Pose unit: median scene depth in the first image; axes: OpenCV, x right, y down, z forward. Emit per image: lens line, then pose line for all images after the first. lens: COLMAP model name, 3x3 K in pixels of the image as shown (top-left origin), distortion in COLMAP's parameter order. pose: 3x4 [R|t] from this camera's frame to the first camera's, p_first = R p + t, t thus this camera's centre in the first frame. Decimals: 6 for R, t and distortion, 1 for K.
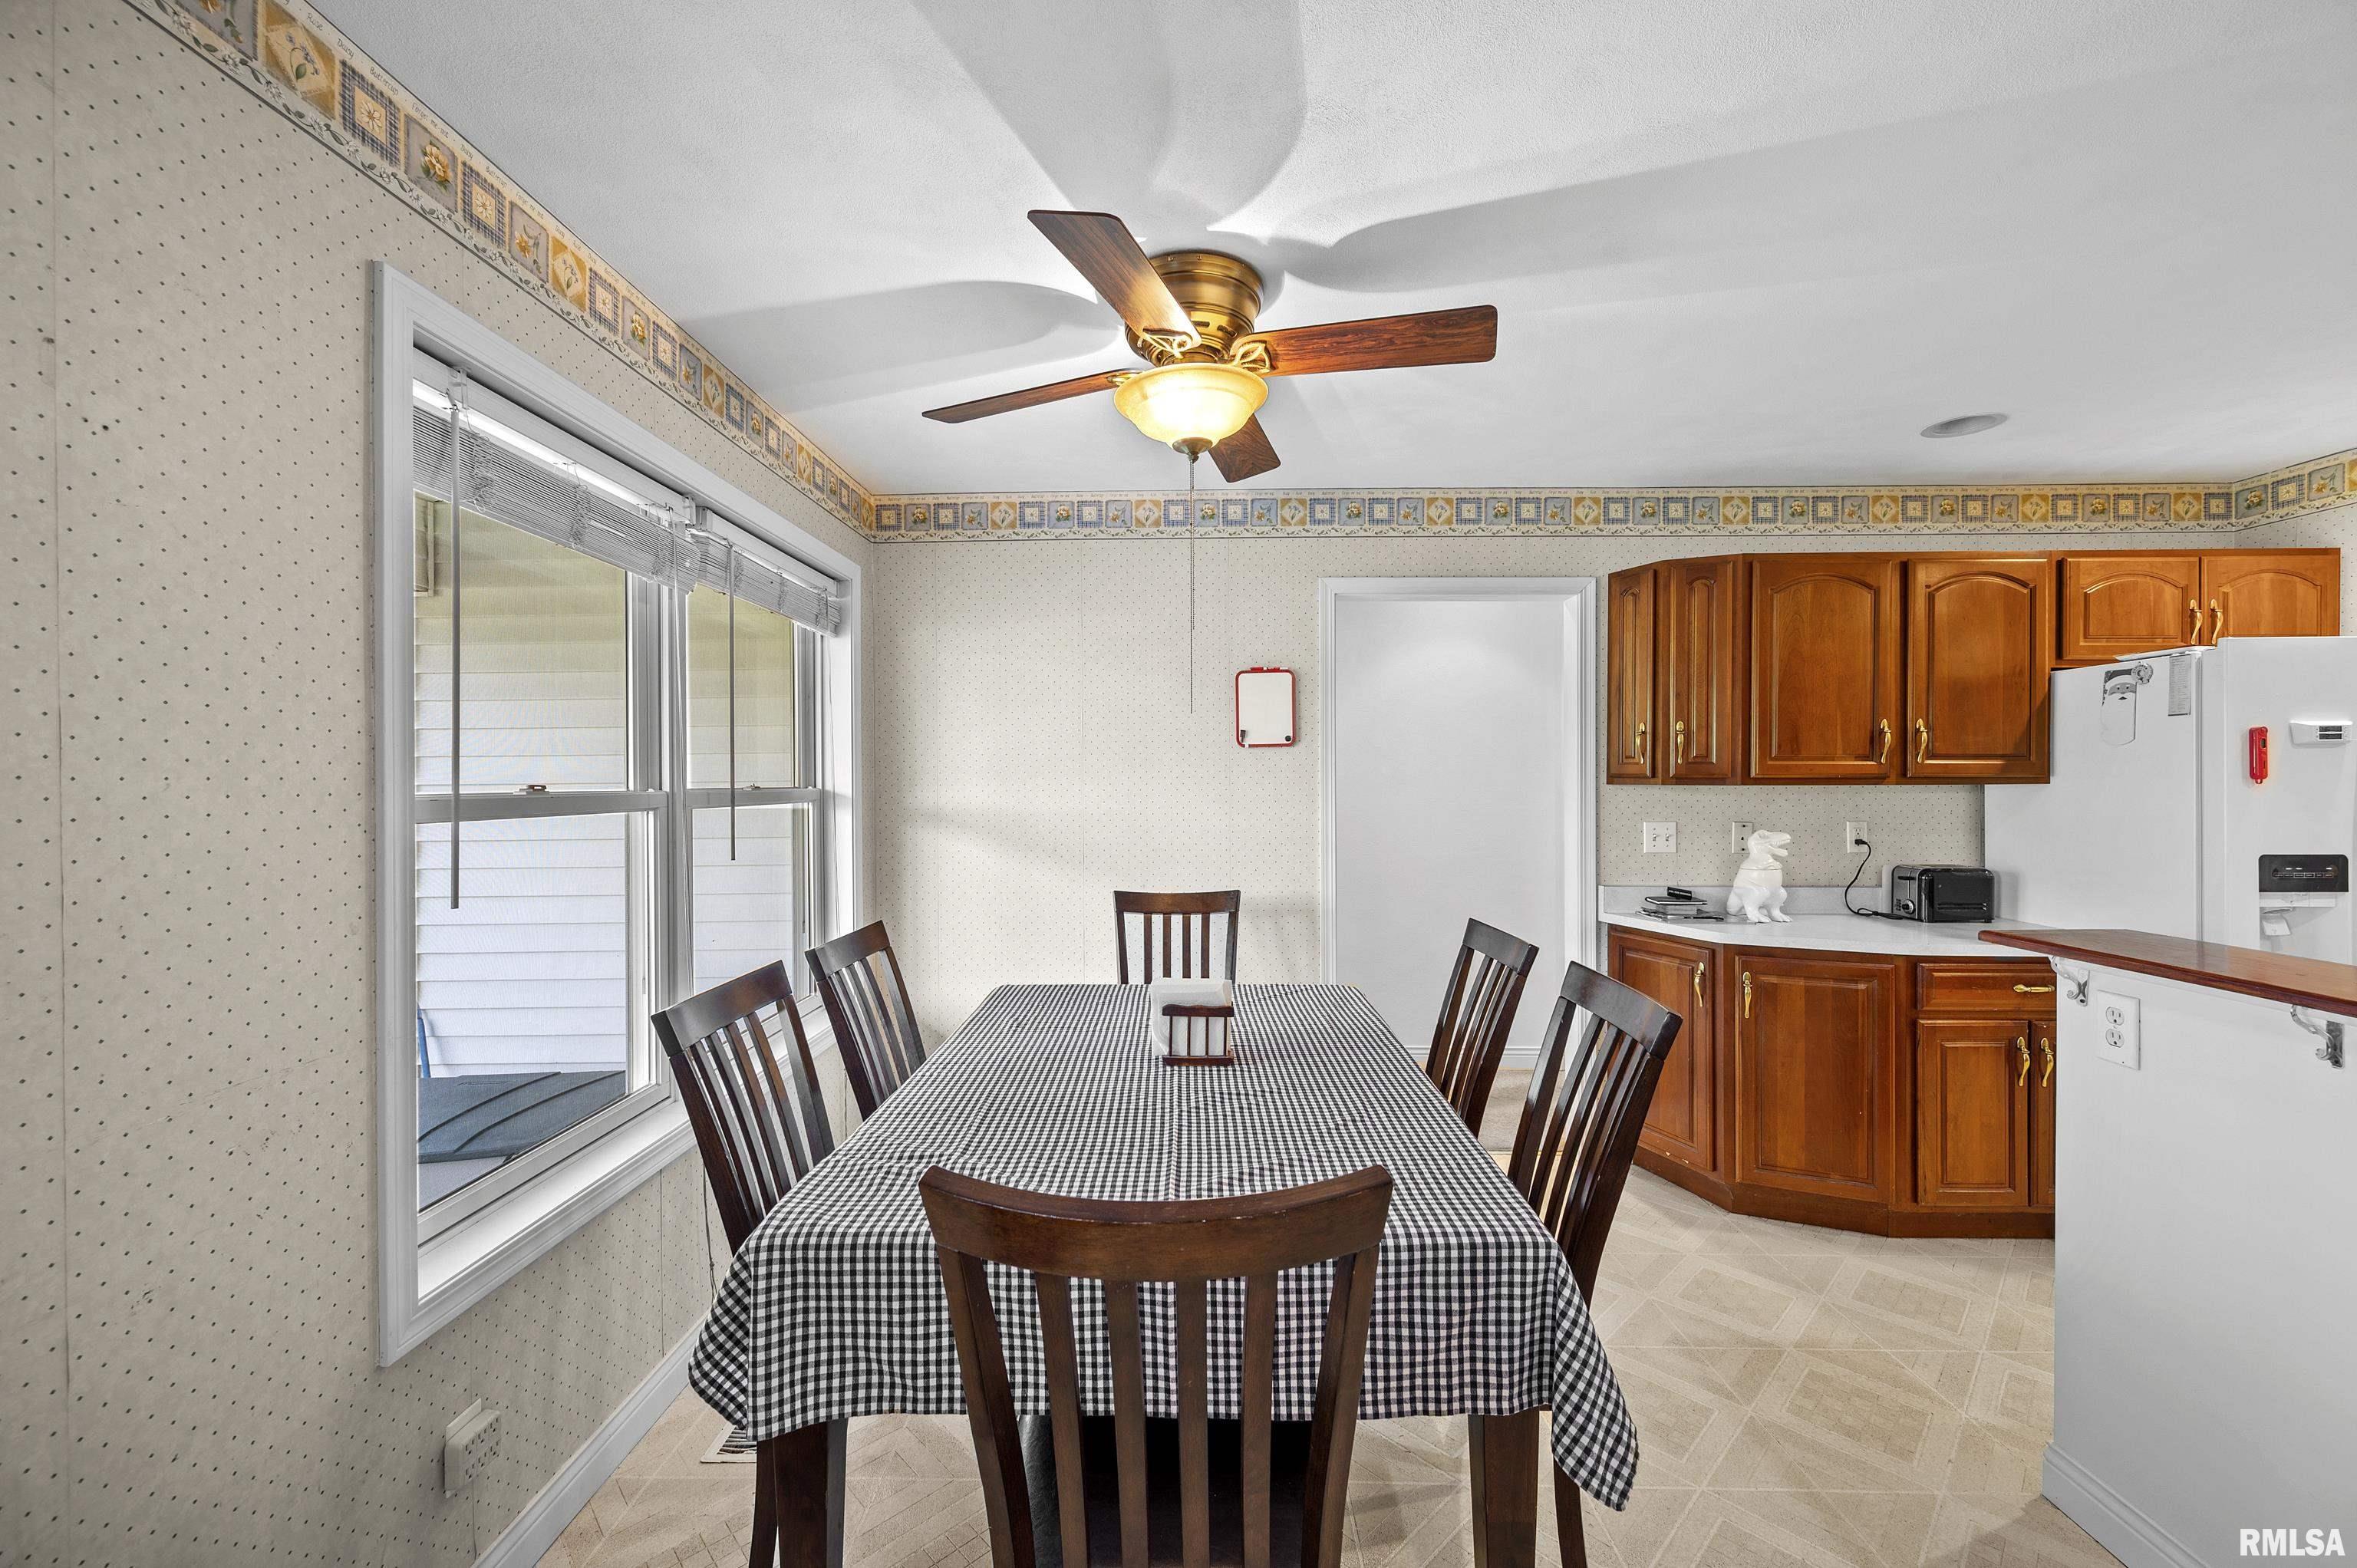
lens RADIAL K [[925.4, 0, 1162.6], [0, 925.4, 783.3], [0, 0, 1]] dist [0.001003, 0.000022]
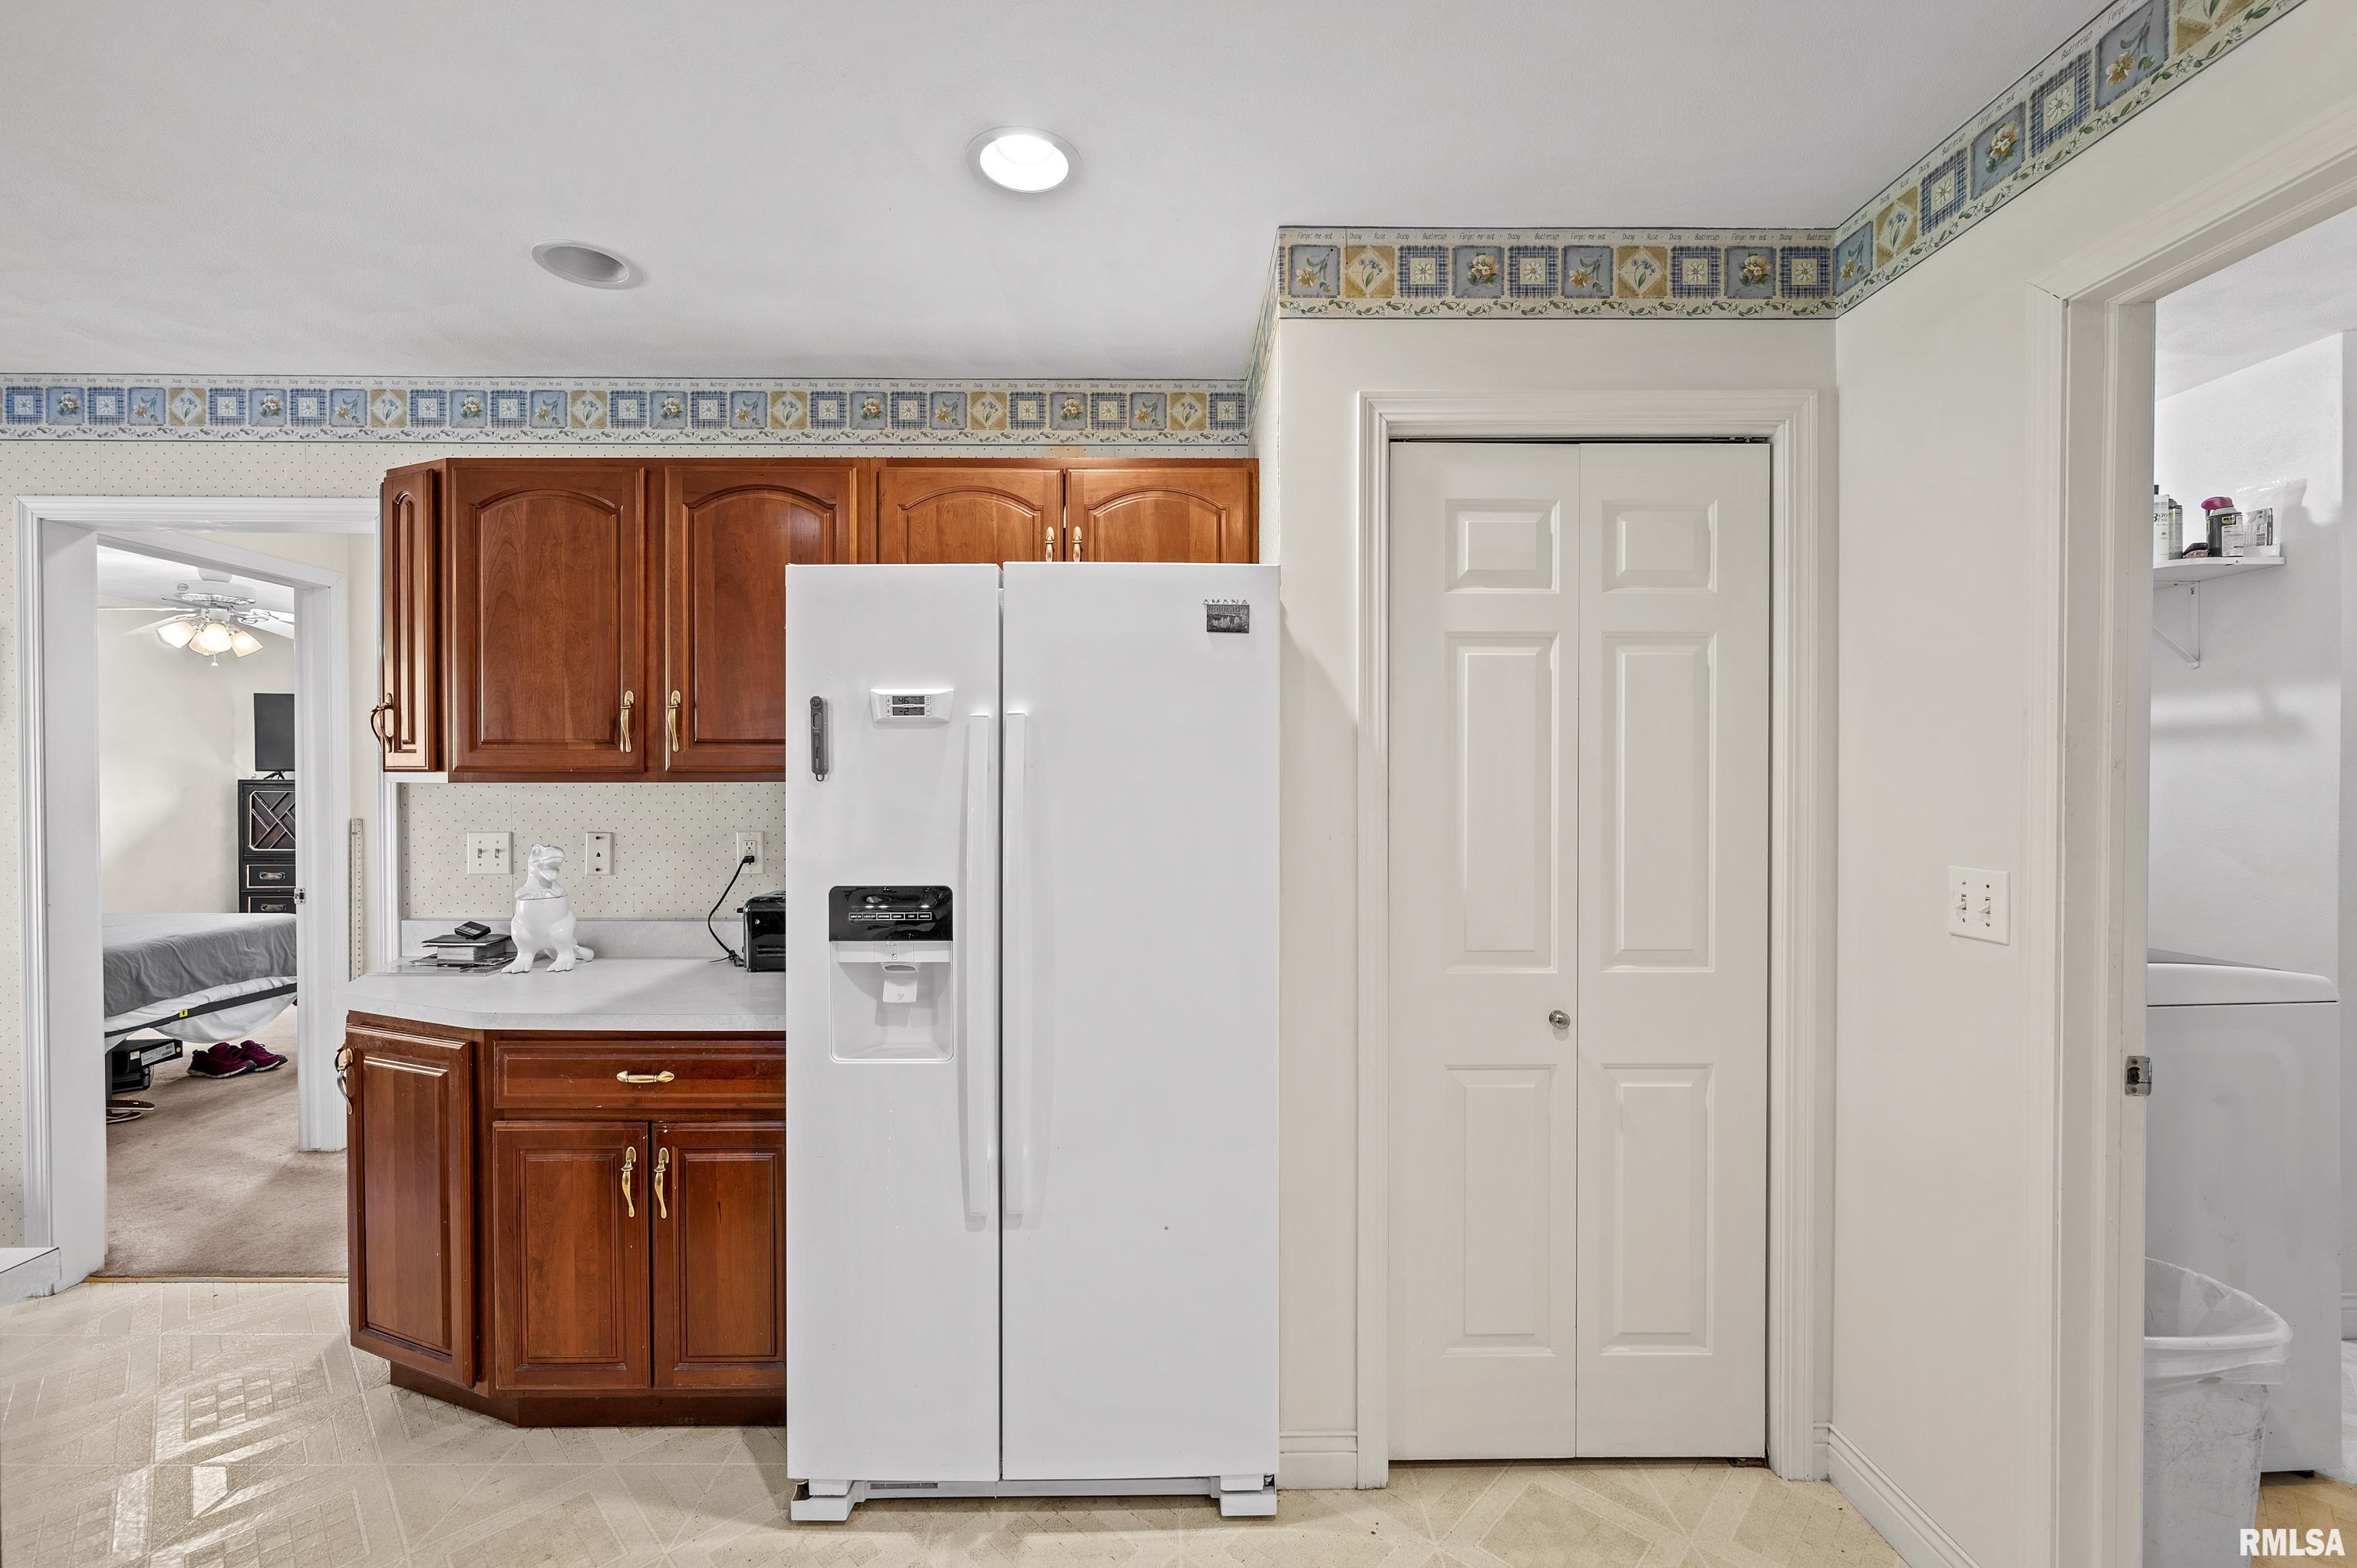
lens RADIAL K [[1011.7, 0, 1182.2], [0, 1011.7, 769.9], [0, 0, 1]] dist [-0.004566, 0.000316]
pose [[0.999640, 0.003350, 0.026606, 1.079339], [-0.003086, 0.999946, -0.009963, -0.001475], [-0.026638, 0.009877, 0.999596, 0.189186]]
